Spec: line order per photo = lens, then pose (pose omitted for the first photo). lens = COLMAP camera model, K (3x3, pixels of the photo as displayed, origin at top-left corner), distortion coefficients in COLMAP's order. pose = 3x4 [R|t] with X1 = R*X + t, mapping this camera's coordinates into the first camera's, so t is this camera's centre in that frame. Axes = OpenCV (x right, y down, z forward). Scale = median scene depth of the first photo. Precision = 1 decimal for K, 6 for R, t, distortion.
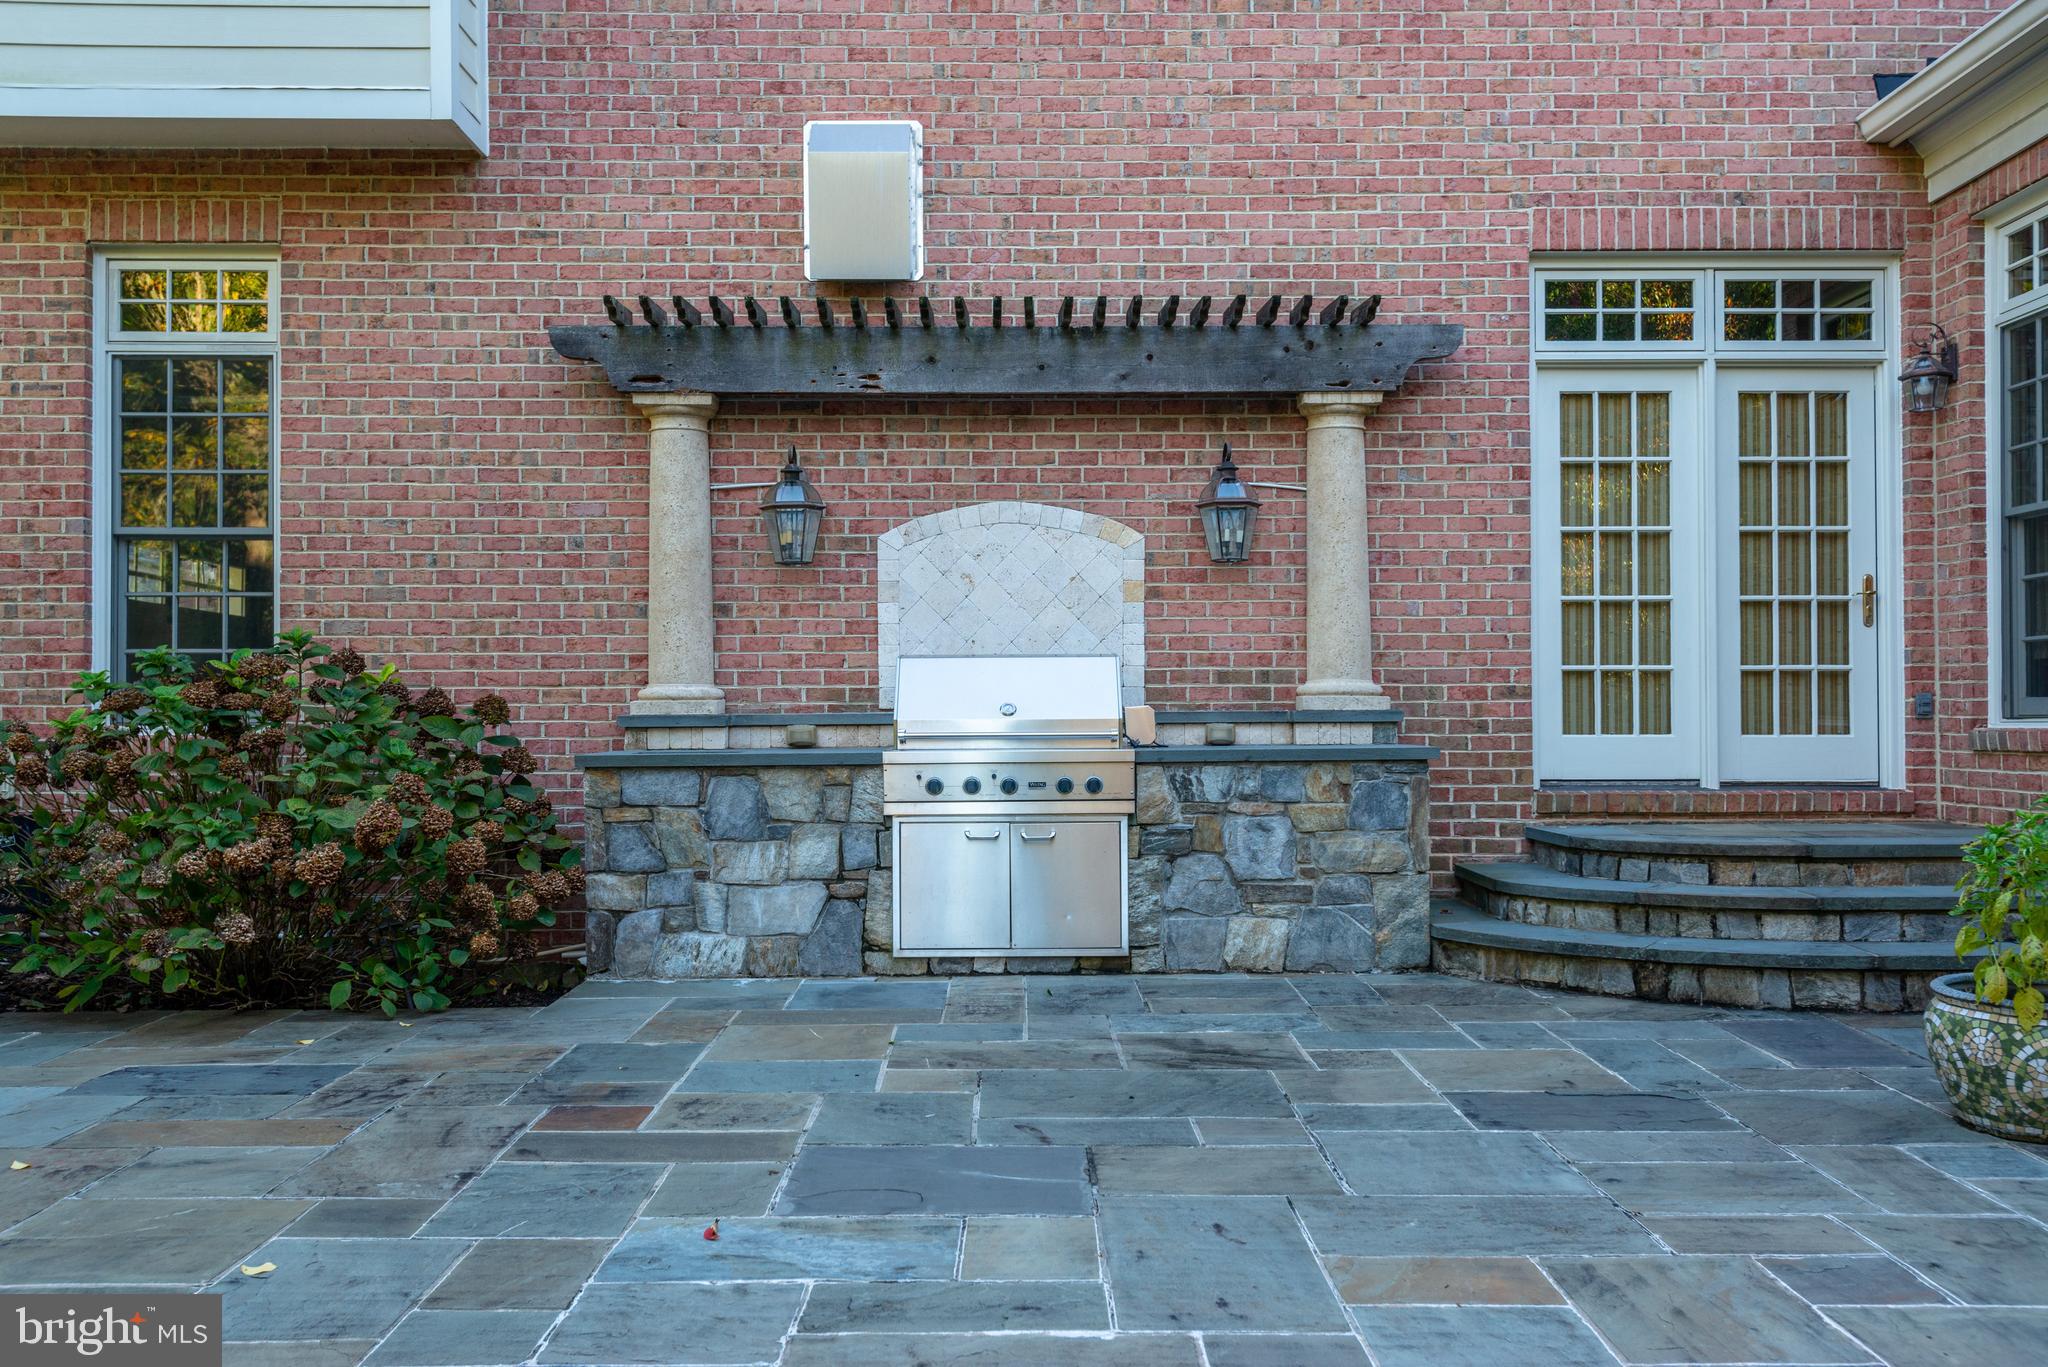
lens RADIAL K [[1782.2, 0, 1031.4], [0, 1782.2, 690.8], [0, 0, 1]] dist [0.040241, -0.009852]
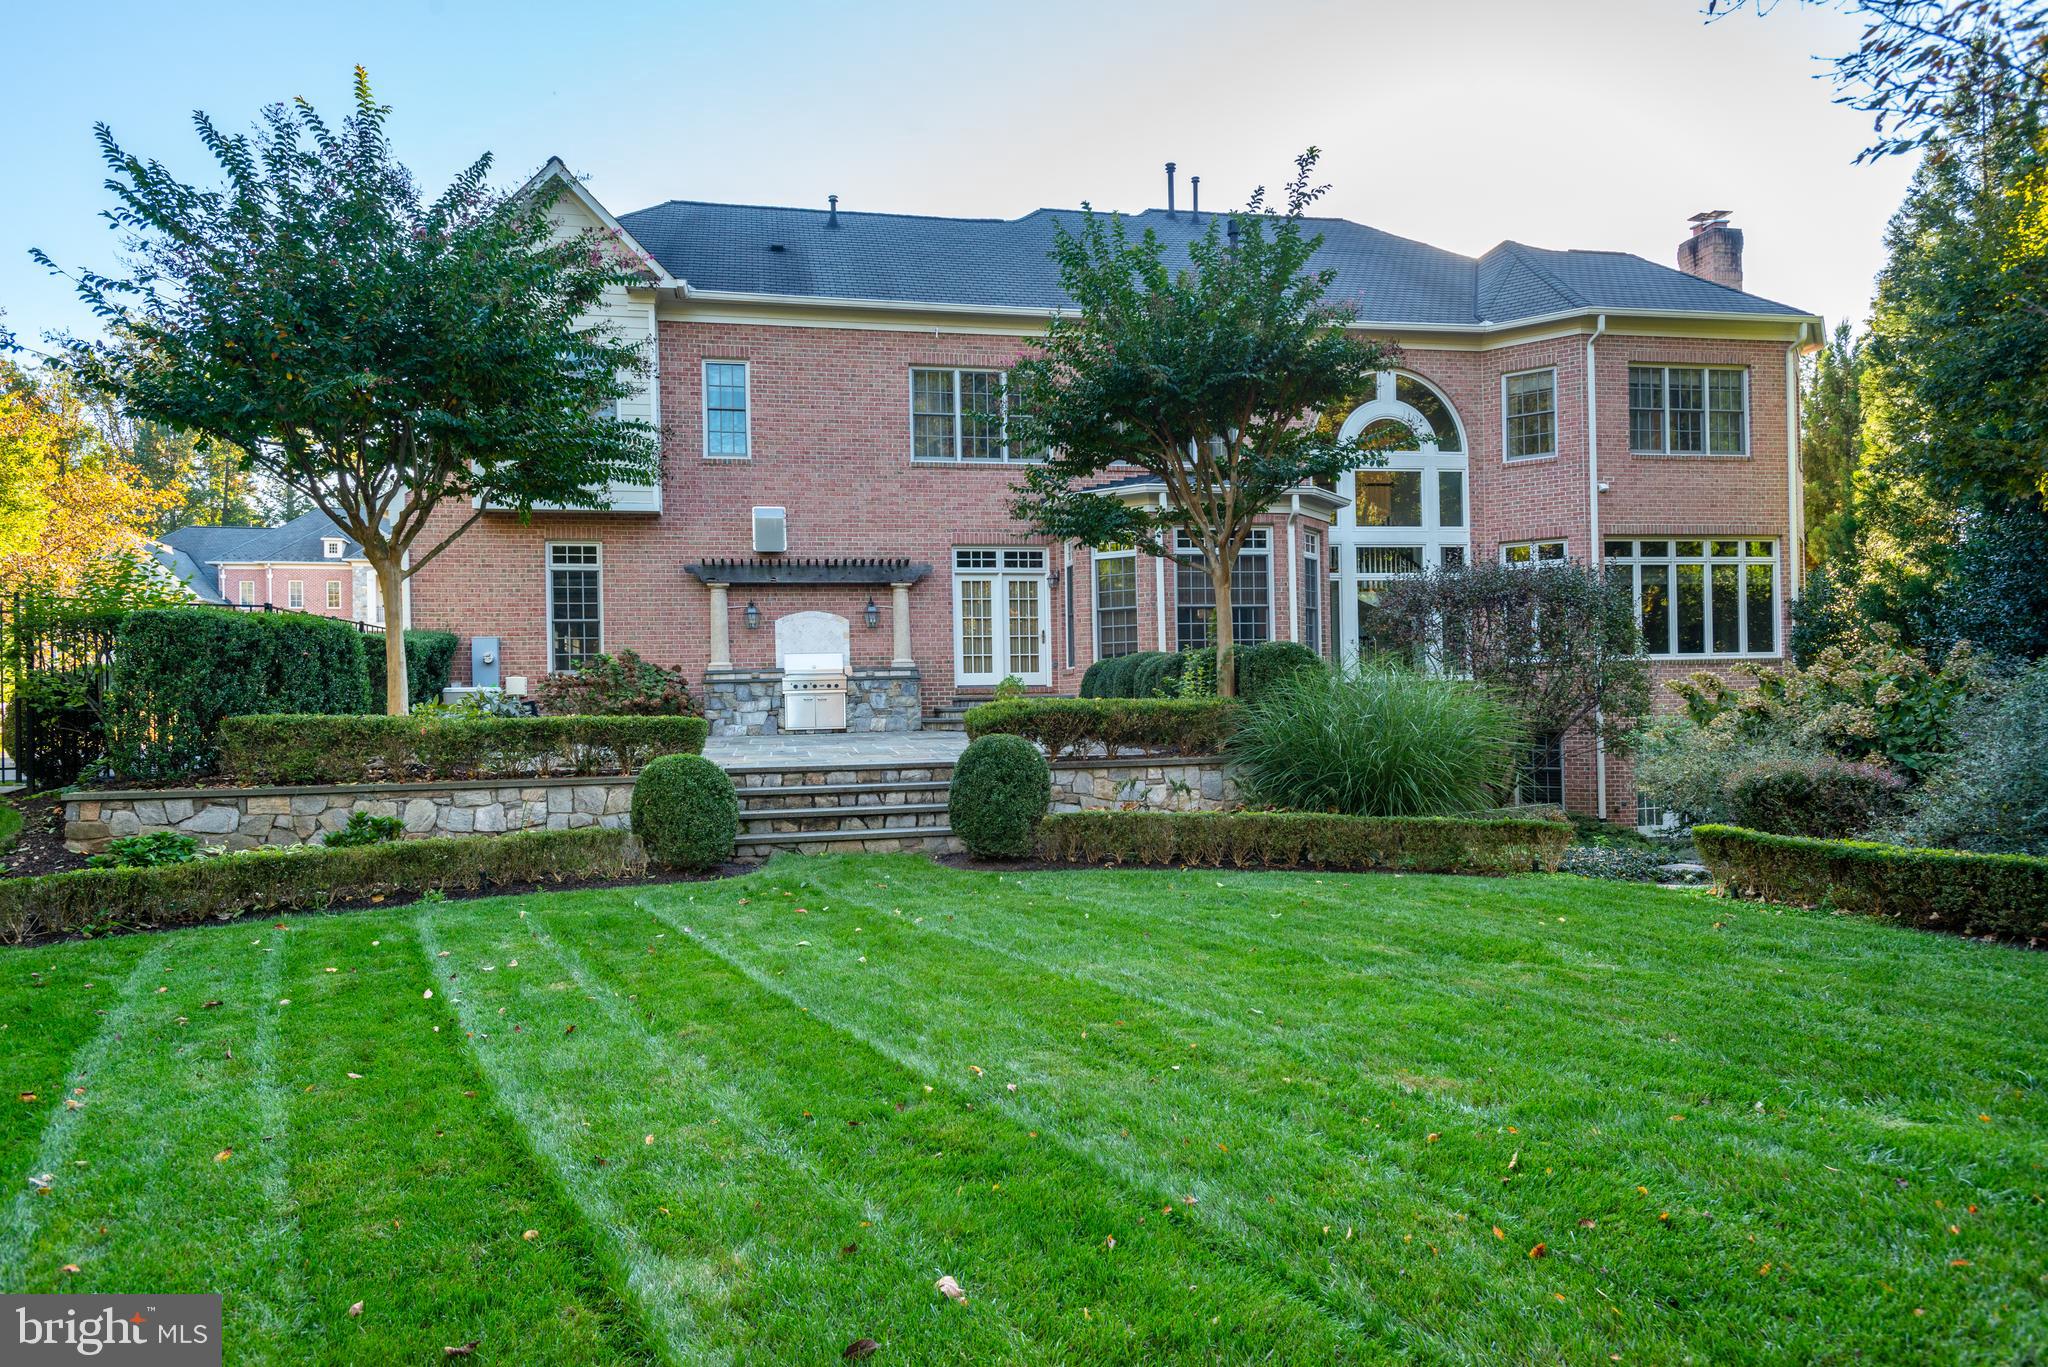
lens RADIAL K [[1251.5, 0, 1039.2], [0, 1251.5, 687.8], [0, 0, 1]] dist [0.007707, 0.000118]
pose [[0.979299, -0.014795, 0.201879, -0.076833], [0.013703, 0.999883, 0.006804, 0.040445], [-0.201956, -0.003897, 0.979387, -1.635336]]
